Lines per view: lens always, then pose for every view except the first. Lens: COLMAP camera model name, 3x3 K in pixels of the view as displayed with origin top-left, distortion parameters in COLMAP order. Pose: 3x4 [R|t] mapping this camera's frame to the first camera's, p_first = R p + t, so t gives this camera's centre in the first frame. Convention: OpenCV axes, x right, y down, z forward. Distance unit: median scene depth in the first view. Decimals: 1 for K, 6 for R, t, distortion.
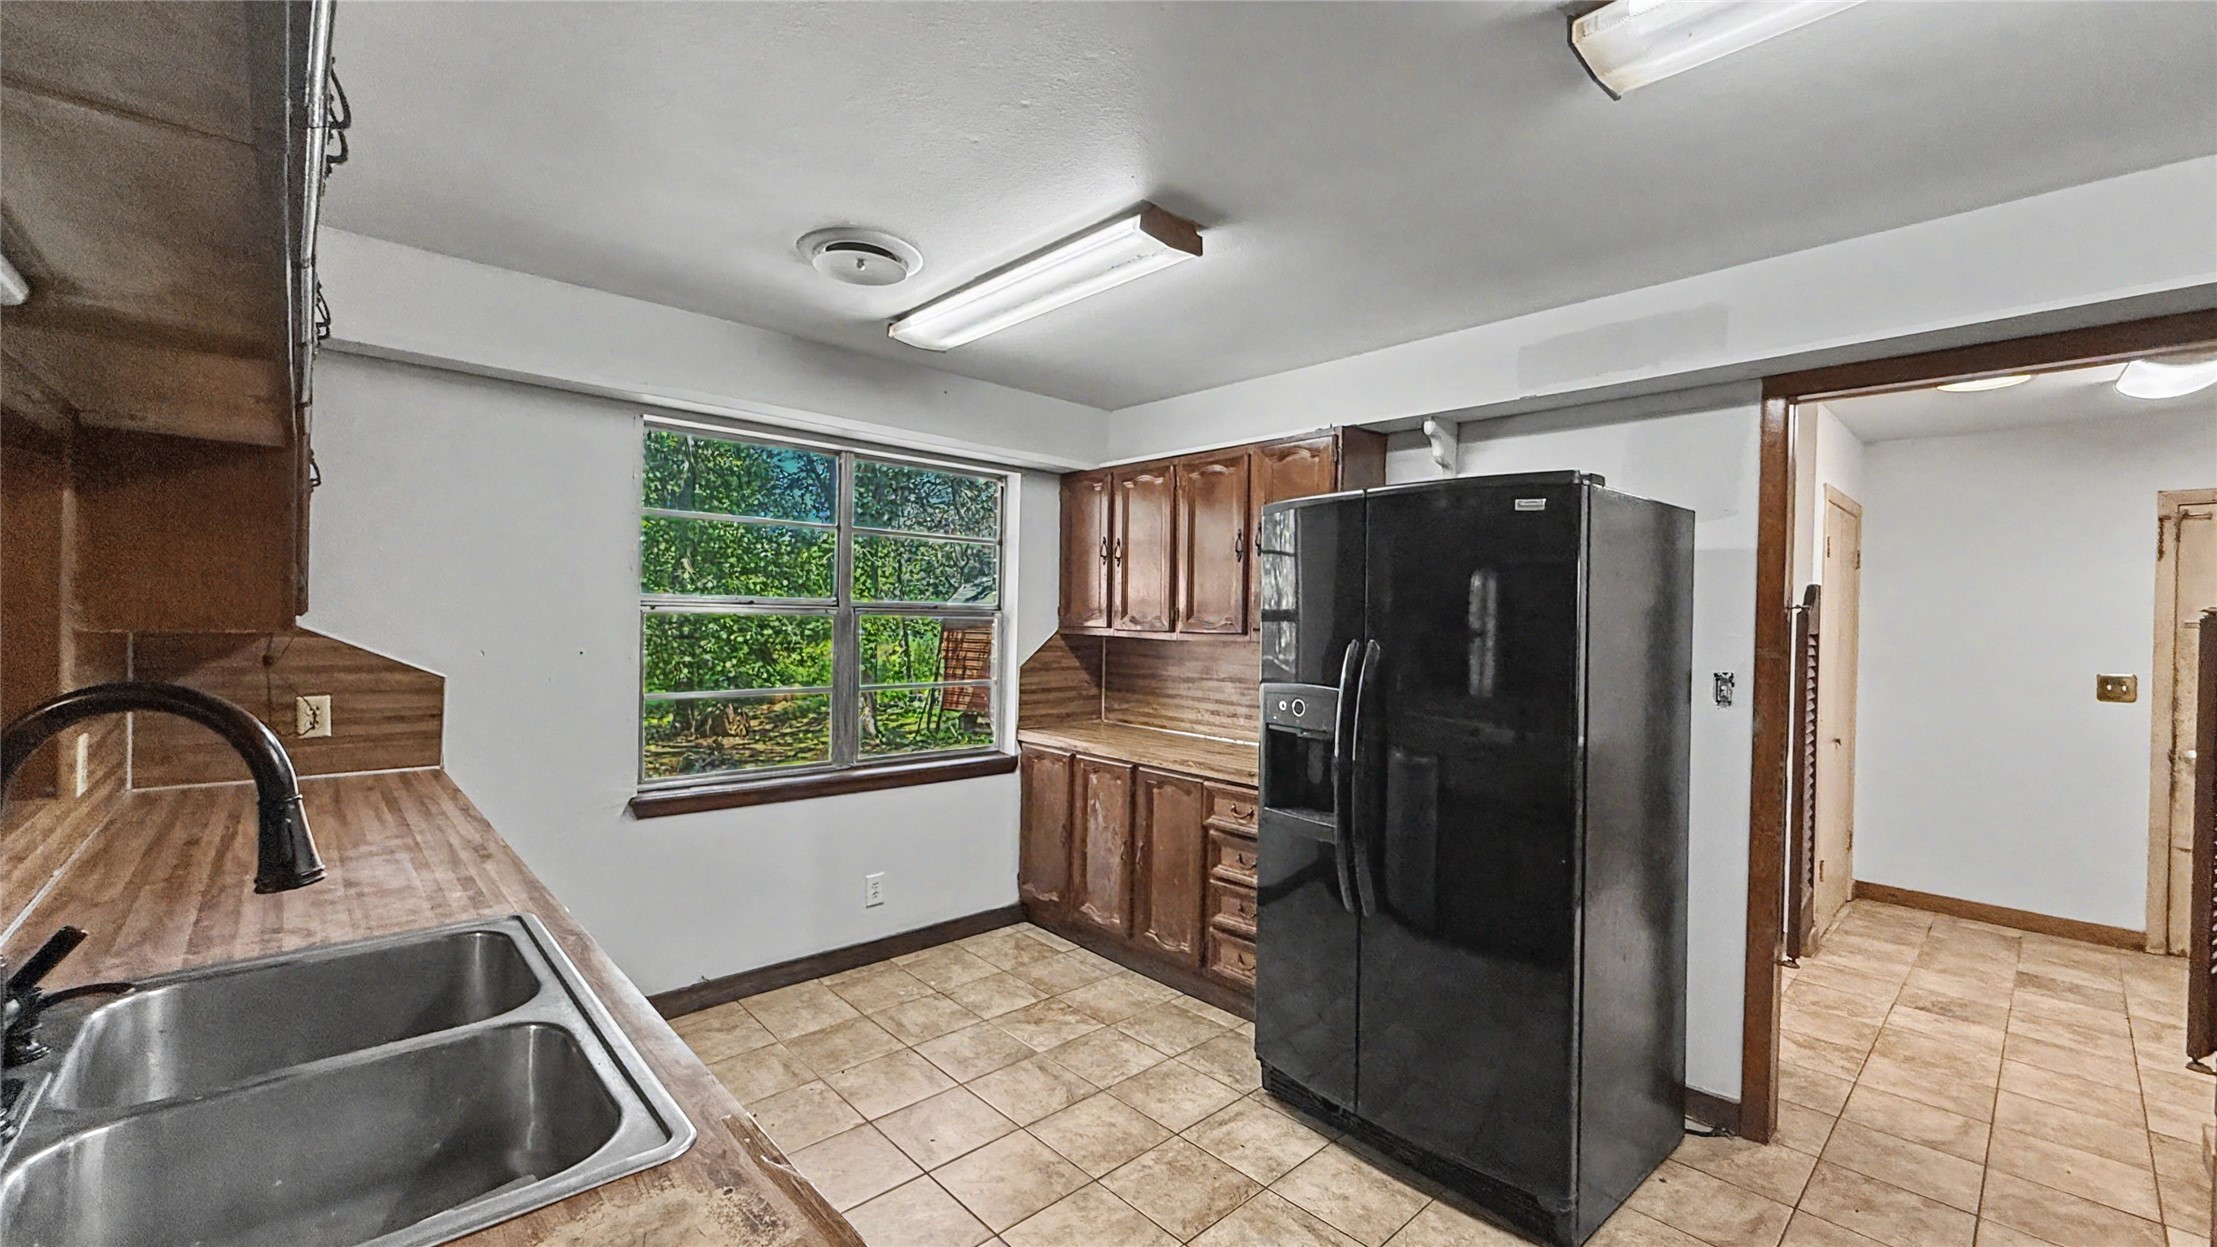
lens RADIAL K [[888.5, 0, 1108.5], [0, 888.5, 623.5], [0, 0, 1]] dist [0.001335, 0.000163]
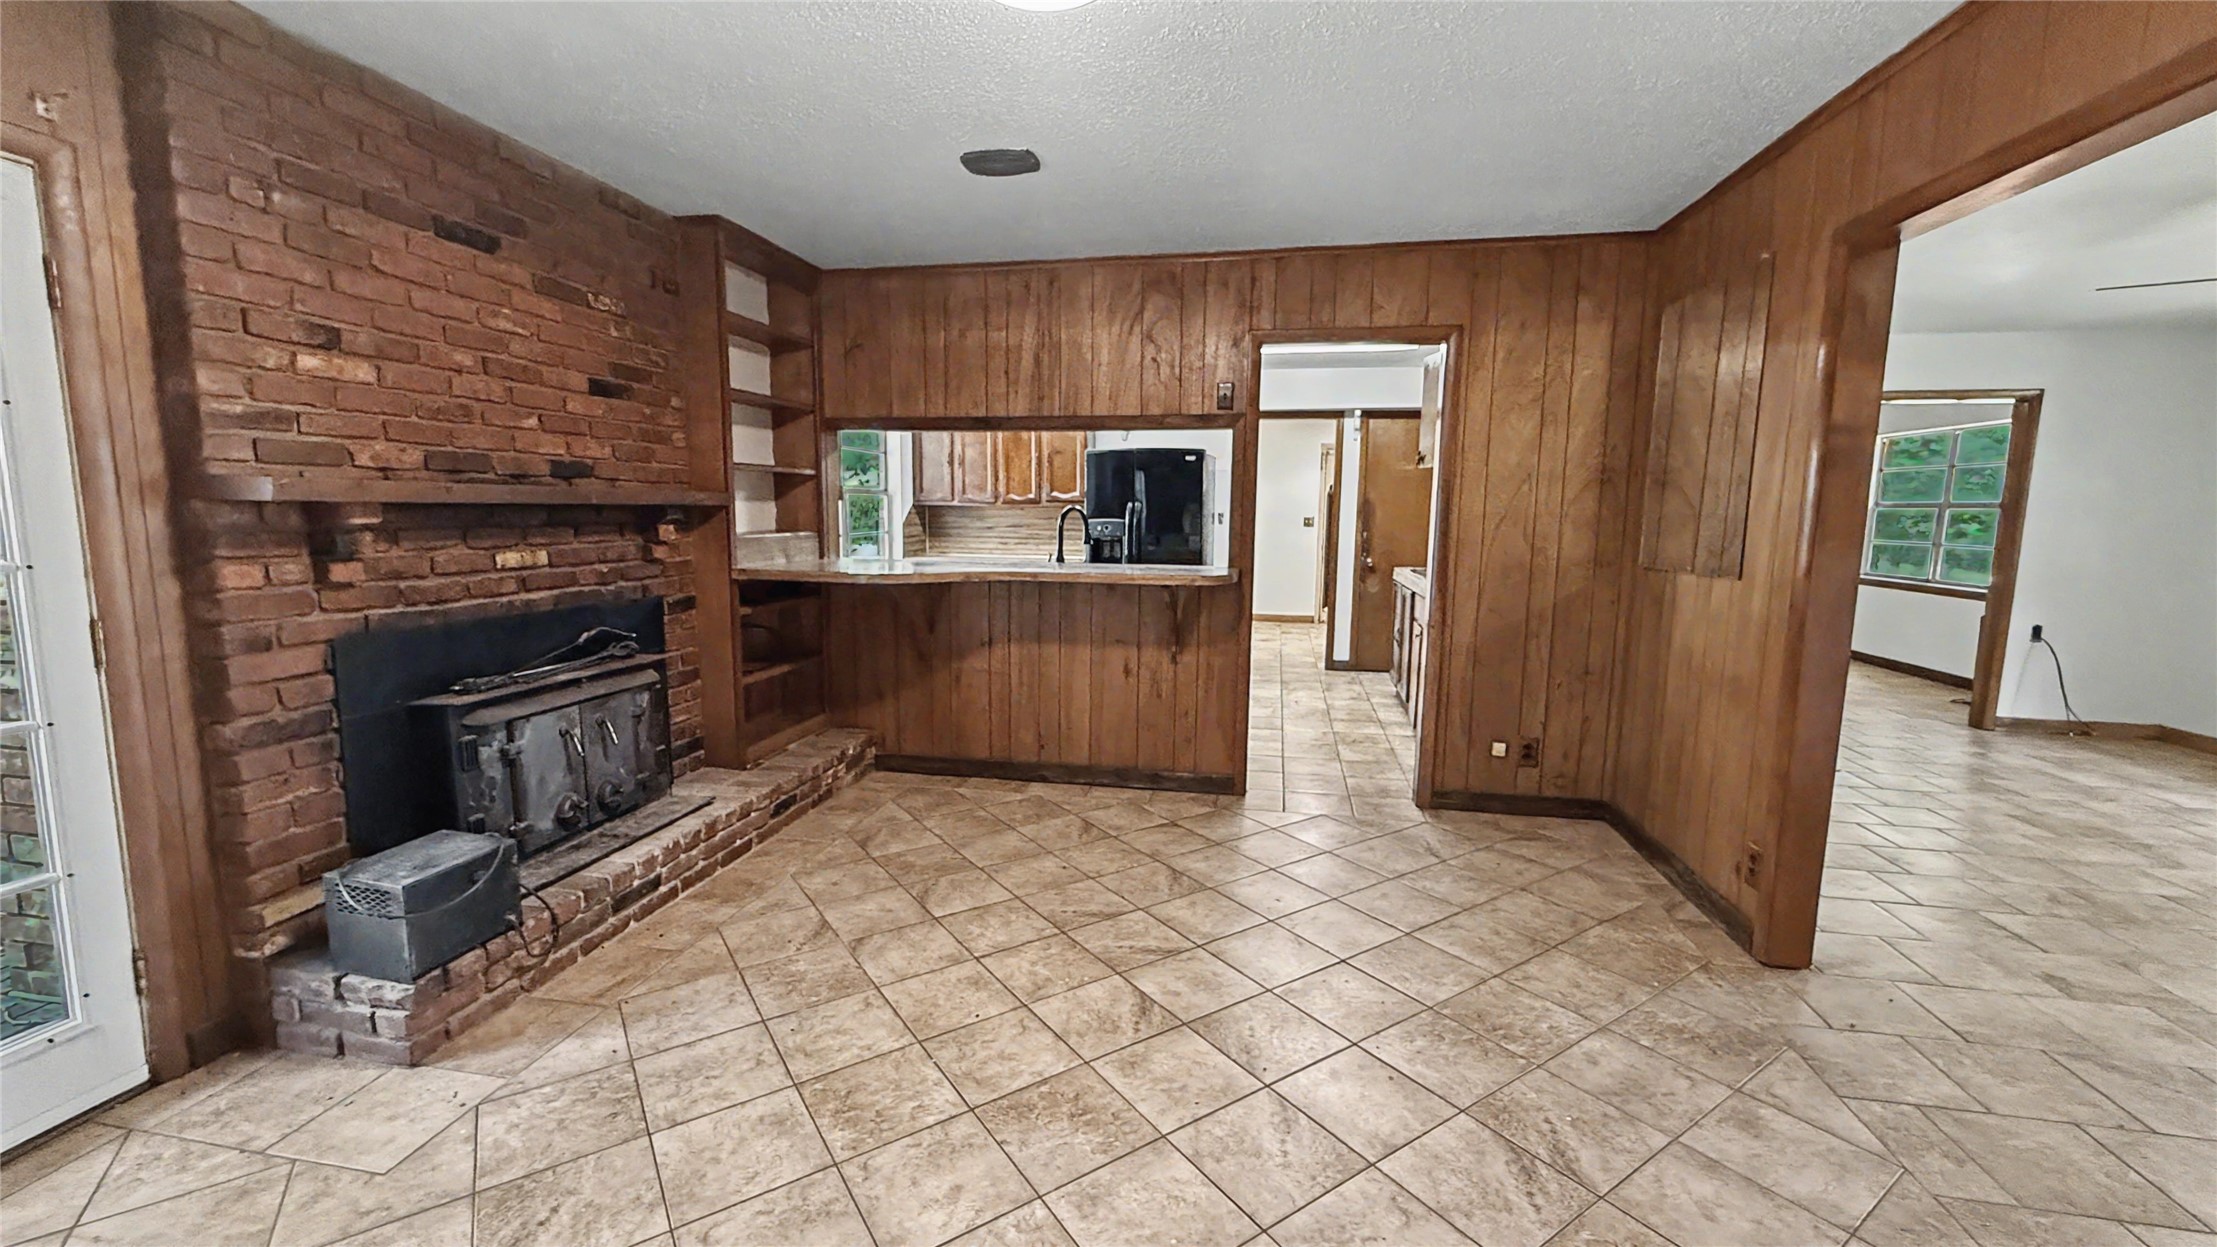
lens RADIAL K [[888.5, 0, 1108.5], [0, 888.5, 623.5], [0, 0, 1]] dist [0.001335, 0.000163]
pose [[0.805909, -0.088899, 0.585327, -0.969195], [0.010380, 0.990632, 0.136165, 0.010348], [-0.591948, -0.103660, 0.799282, -0.828713]]
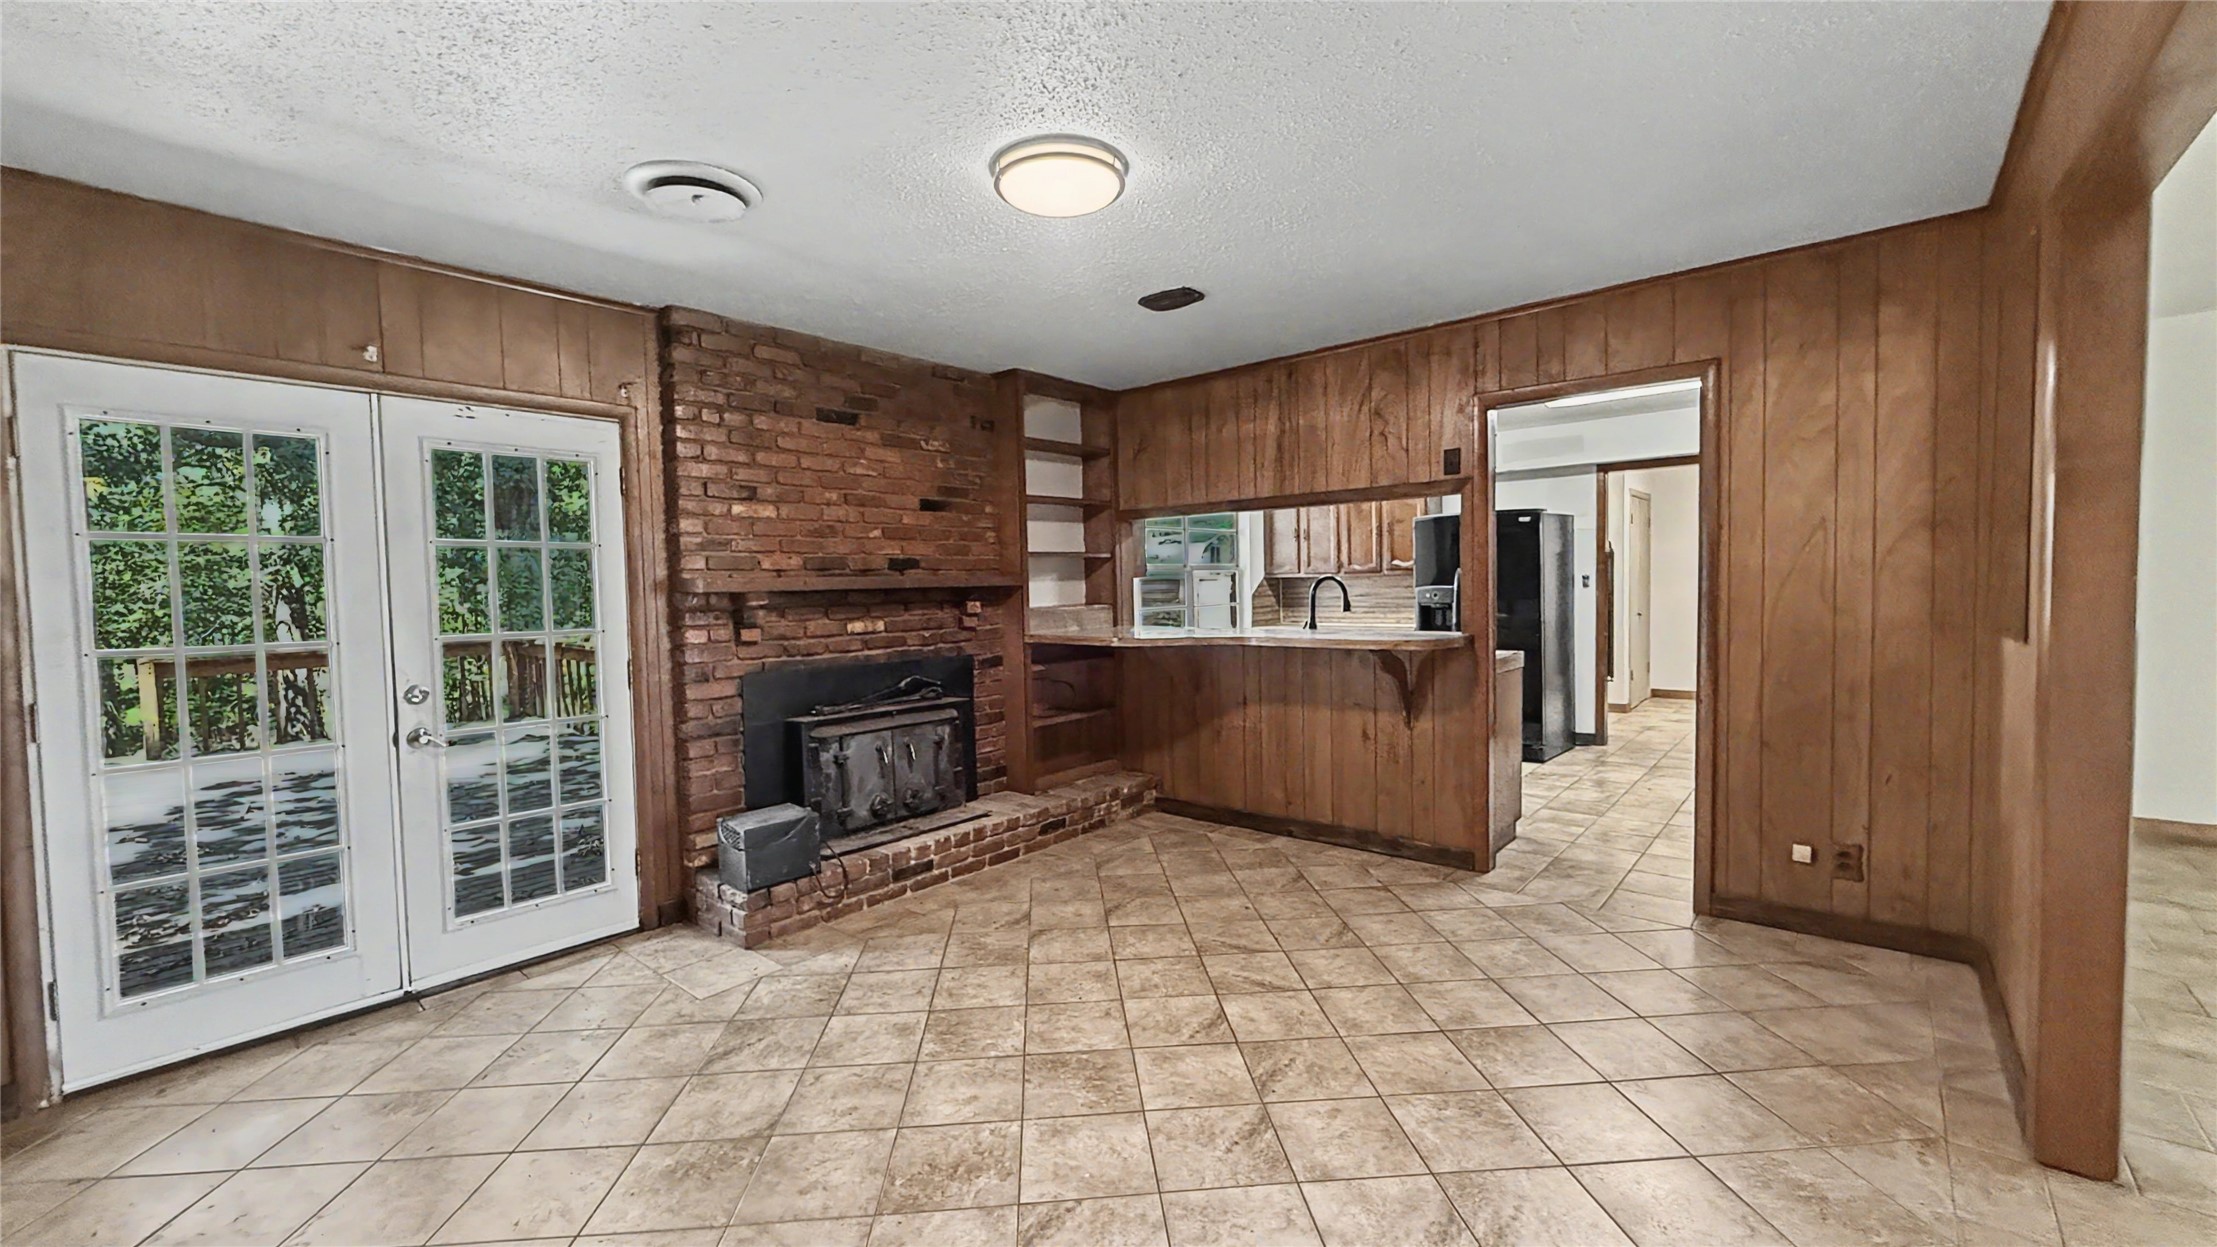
lens RADIAL K [[888.5, 0, 1108.5], [0, 888.5, 623.5], [0, 0, 1]] dist [0.001335, 0.000163]
pose [[0.992602, -0.049292, 0.110956, -0.734207], [0.044859, 0.998106, 0.042099, 0.017084], [-0.112821, -0.036810, 0.992933, -1.061767]]
